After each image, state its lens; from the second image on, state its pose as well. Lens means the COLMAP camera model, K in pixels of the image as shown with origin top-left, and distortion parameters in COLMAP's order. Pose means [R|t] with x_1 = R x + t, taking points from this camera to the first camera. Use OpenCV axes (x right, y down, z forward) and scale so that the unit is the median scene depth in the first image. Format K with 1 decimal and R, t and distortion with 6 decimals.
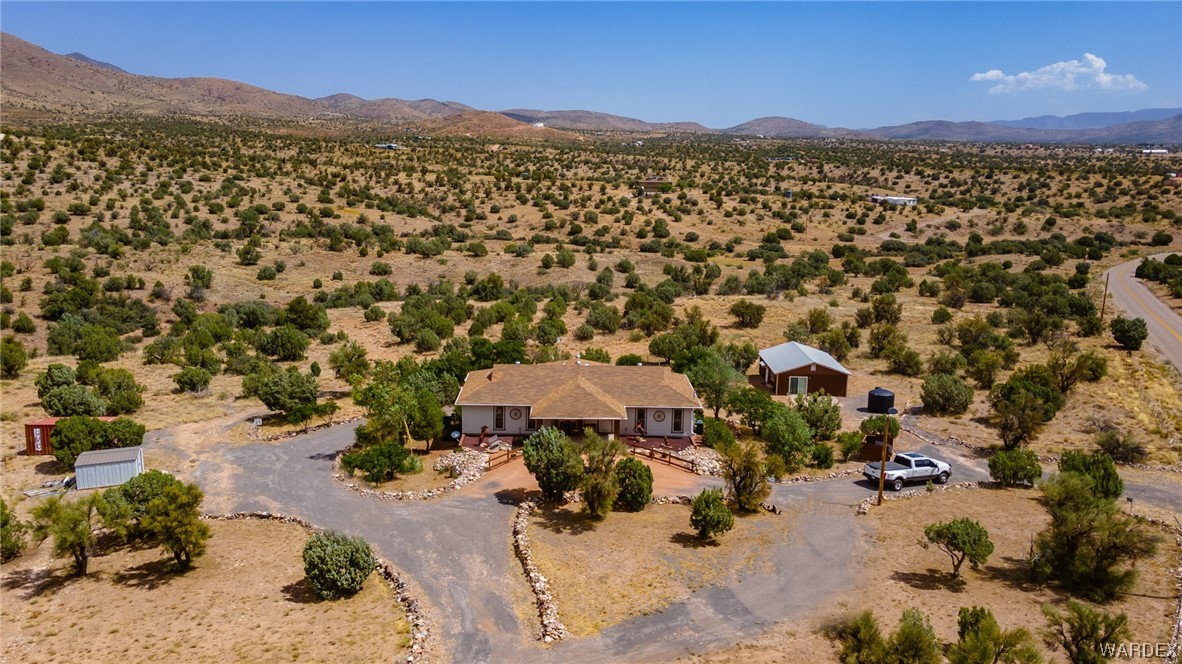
lens RADIAL K [[862.2, 0, 582.6], [0, 862.2, 331.0], [0, 0, 1]] dist [0.084638, 0.005565]
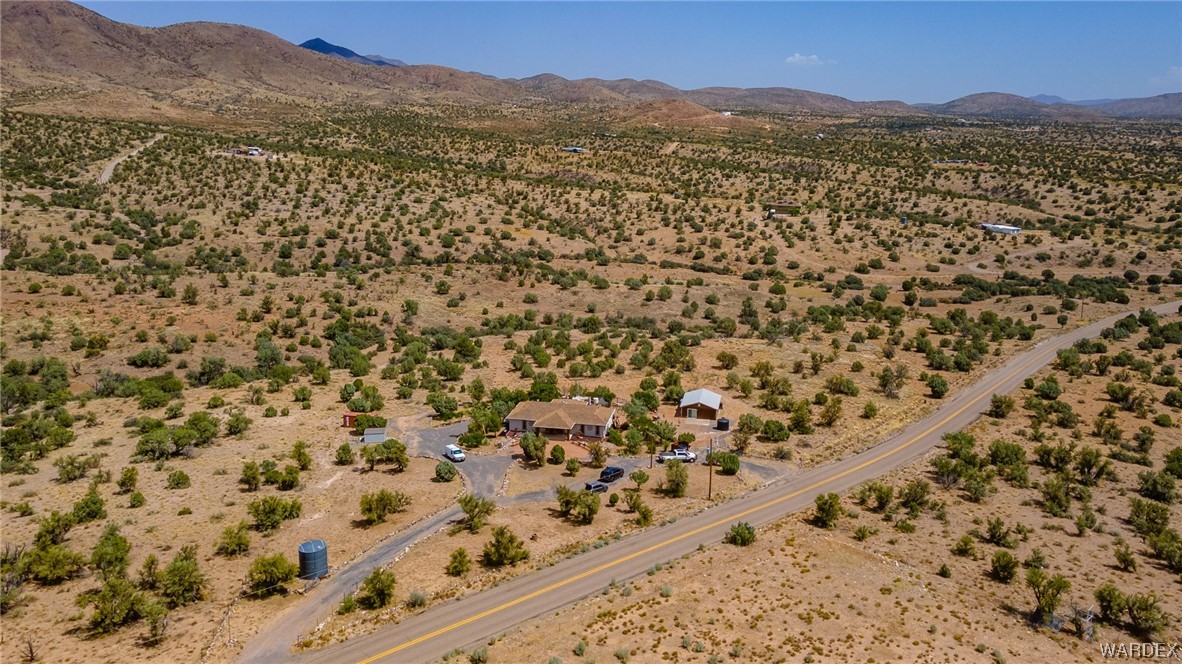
lens RADIAL K [[880.9, 0, 643.0], [0, 880.9, 316.3], [0, 0, 1]] dist [0.096293, 0.003035]
pose [[0.987217, 0.044120, -0.153157, 0.095047], [-0.042211, 0.998985, 0.015698, -0.040573], [0.153694, -0.009032, 0.988077, -0.220505]]
